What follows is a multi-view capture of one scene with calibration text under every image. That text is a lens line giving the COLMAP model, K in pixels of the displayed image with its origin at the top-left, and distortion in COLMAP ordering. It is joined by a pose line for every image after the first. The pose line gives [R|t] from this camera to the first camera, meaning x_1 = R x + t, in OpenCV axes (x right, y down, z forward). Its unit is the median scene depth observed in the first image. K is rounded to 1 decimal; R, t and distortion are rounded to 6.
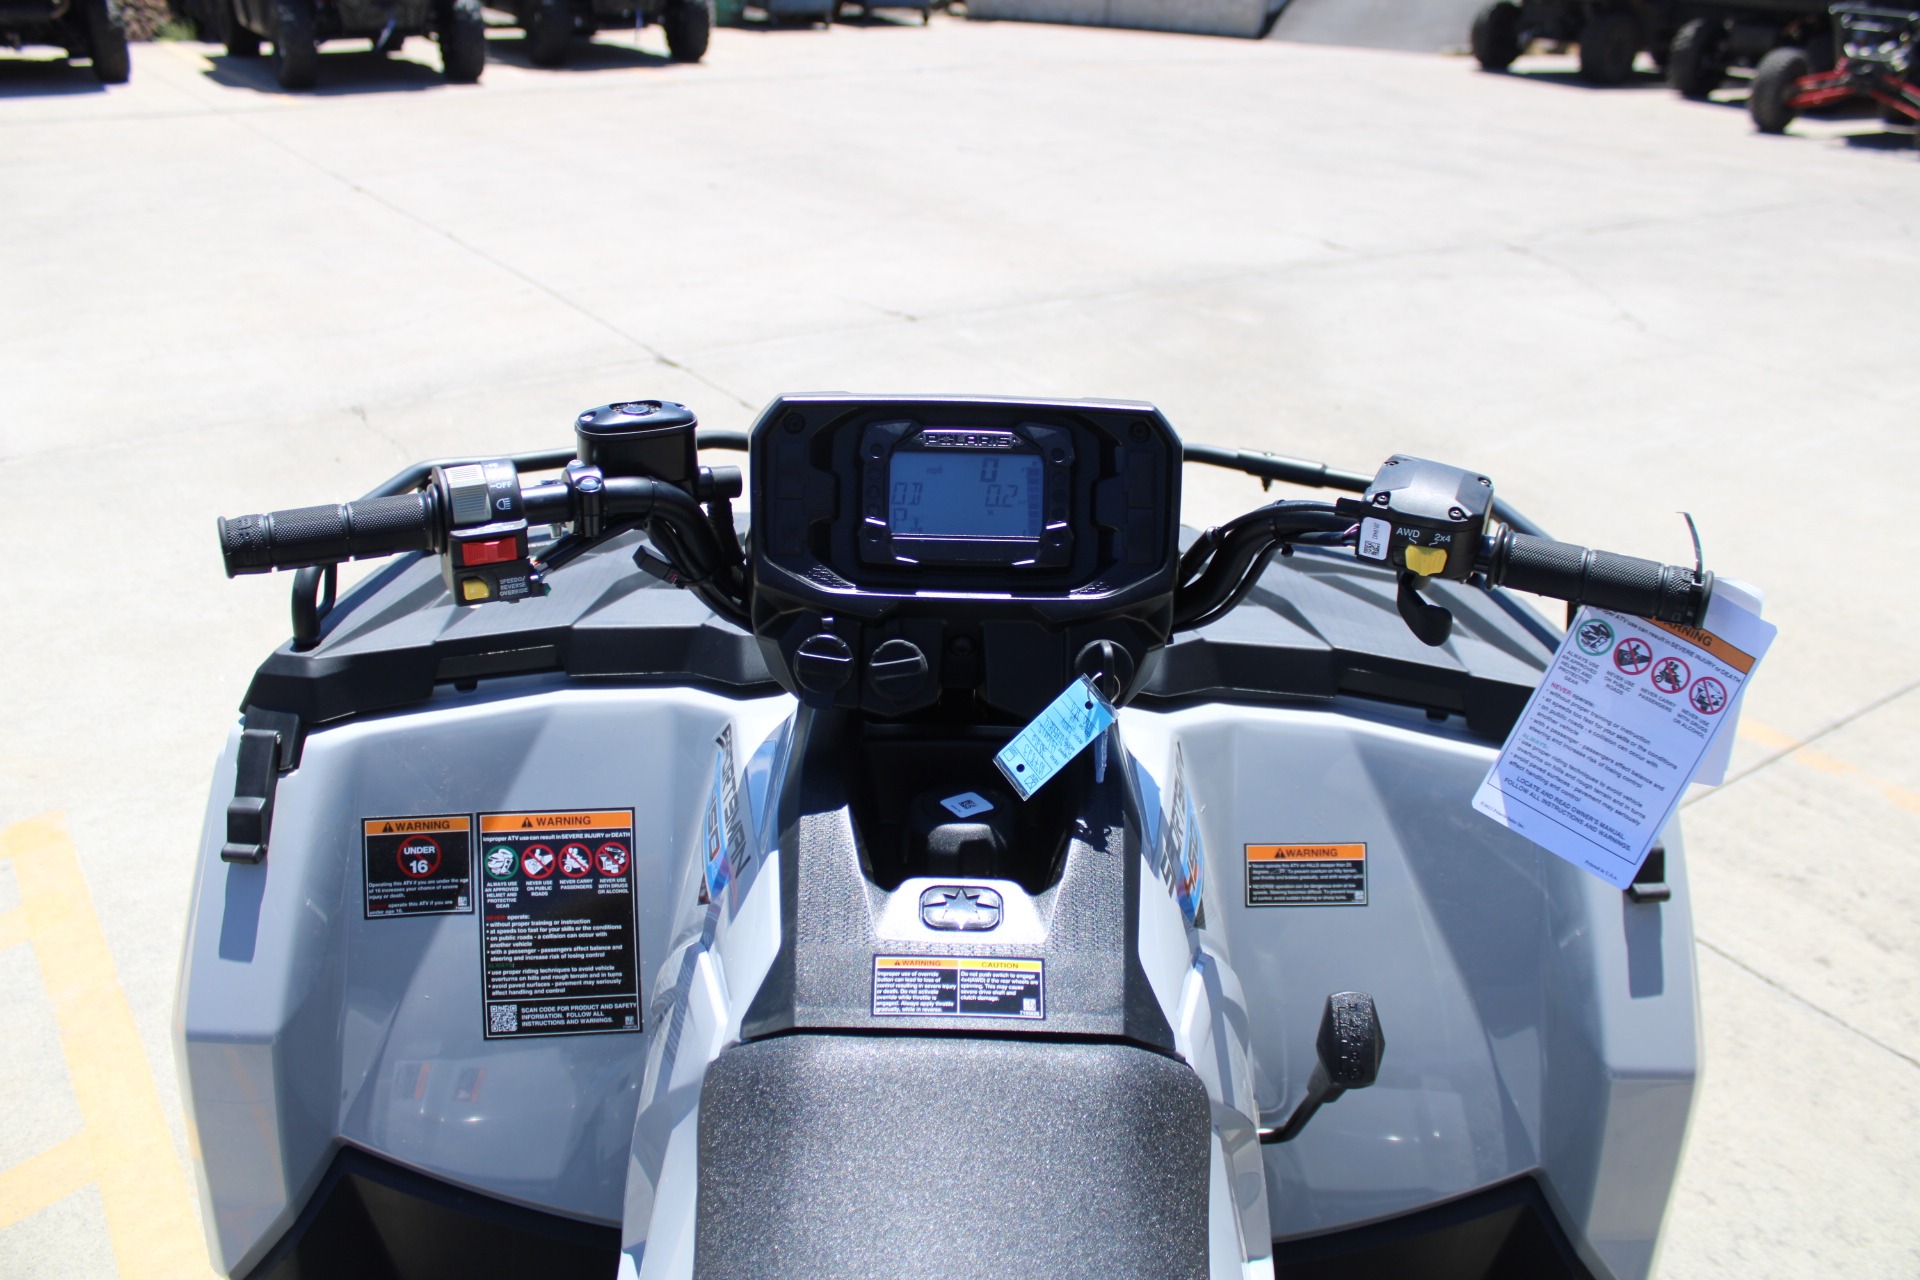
lens RADIAL K [[1599.4, 0, 956.7], [0, 1599.4, 636.6], [0, 0, 1]] dist [-0.145767, 0.117962]
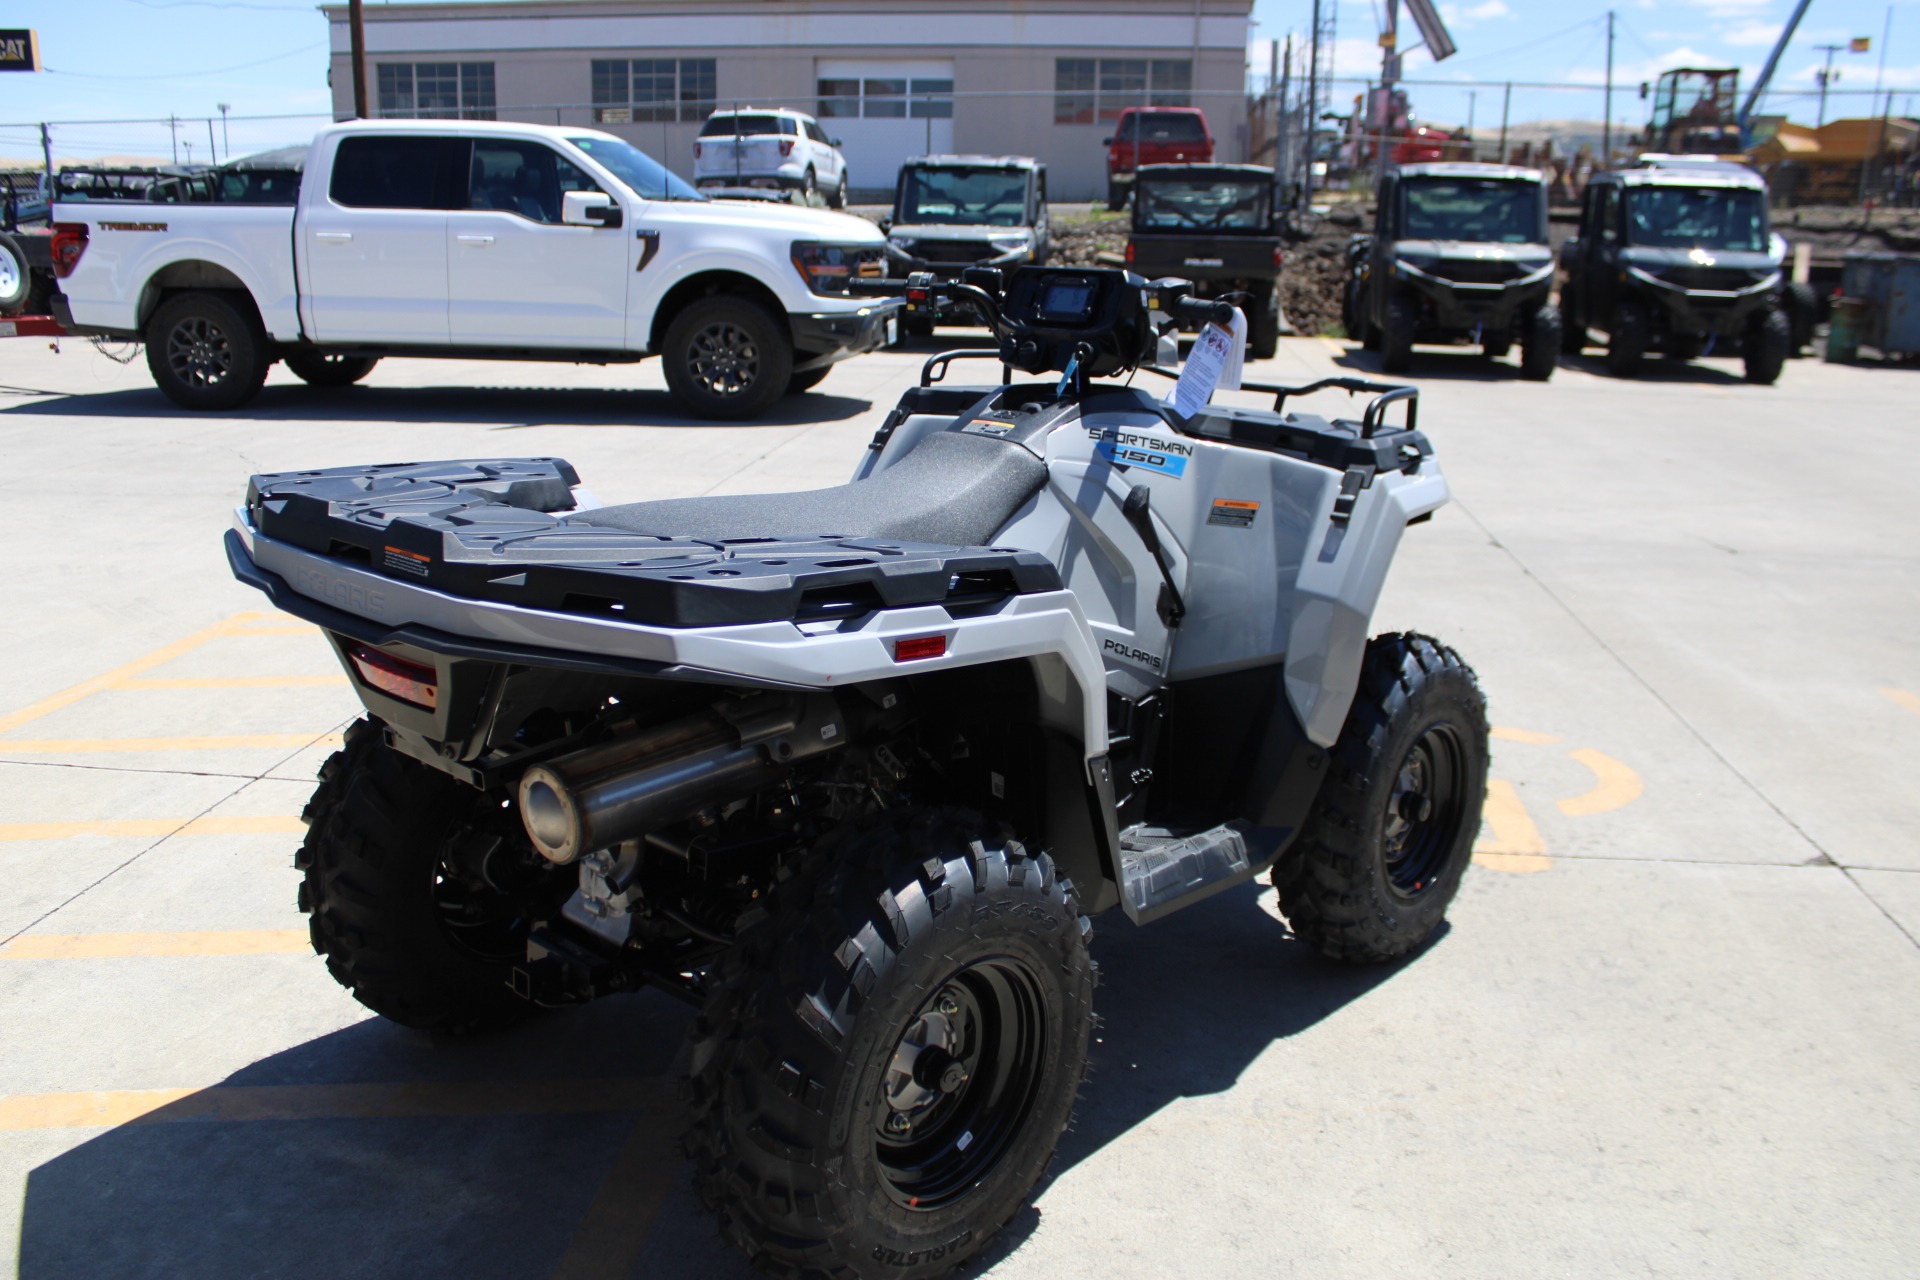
lens RADIAL K [[1599.4, 0, 963.1], [0, 1599.4, 640.0], [0, 0, 1]] dist [-0.145767, 0.117962]
pose [[0.756051, 0.149488, -0.637212, 0.134770], [-0.275115, 0.955969, -0.102156, 0.063505], [0.593884, 0.252542, 0.763888, -0.087910]]
